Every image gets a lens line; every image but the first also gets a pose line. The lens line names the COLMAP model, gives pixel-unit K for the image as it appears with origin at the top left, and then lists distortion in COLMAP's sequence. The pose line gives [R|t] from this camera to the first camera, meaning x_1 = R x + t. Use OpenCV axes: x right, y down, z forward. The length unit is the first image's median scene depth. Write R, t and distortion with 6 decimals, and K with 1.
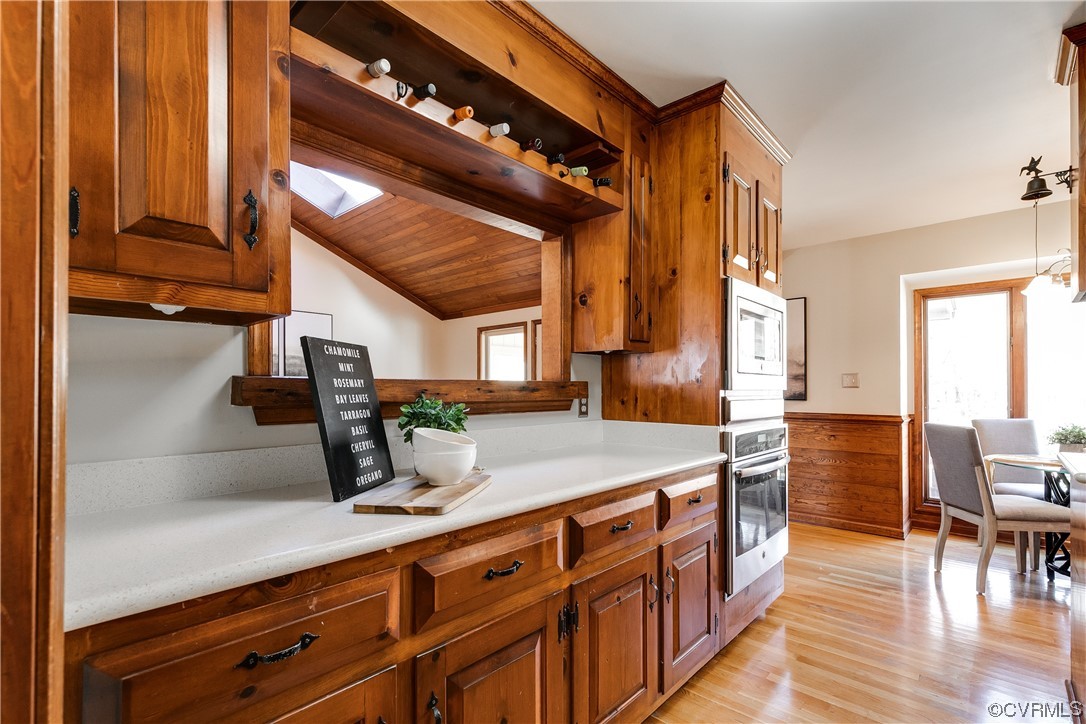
lens RADIAL K [[492.5, 0, 551.2], [0, 492.5, 385.9], [0, 0, 1]] dist [0.015866, -0.003225]
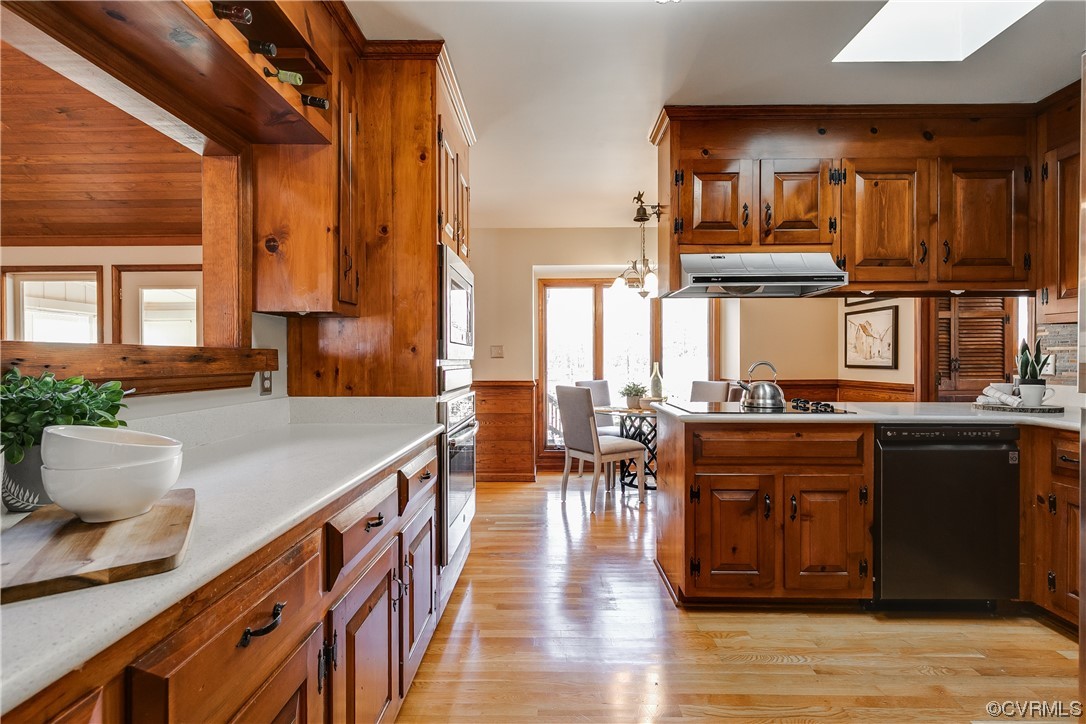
lens RADIAL K [[492.5, 0, 542.9], [0, 492.5, 361.8], [0, 0, 1]] dist [0.015866, -0.003225]
pose [[0.754939, -0.006130, 0.655767, -0.129126], [0.000139, 0.999958, 0.009187, 0.003989], [-0.655795, -0.006845, 0.754908, 0.122689]]
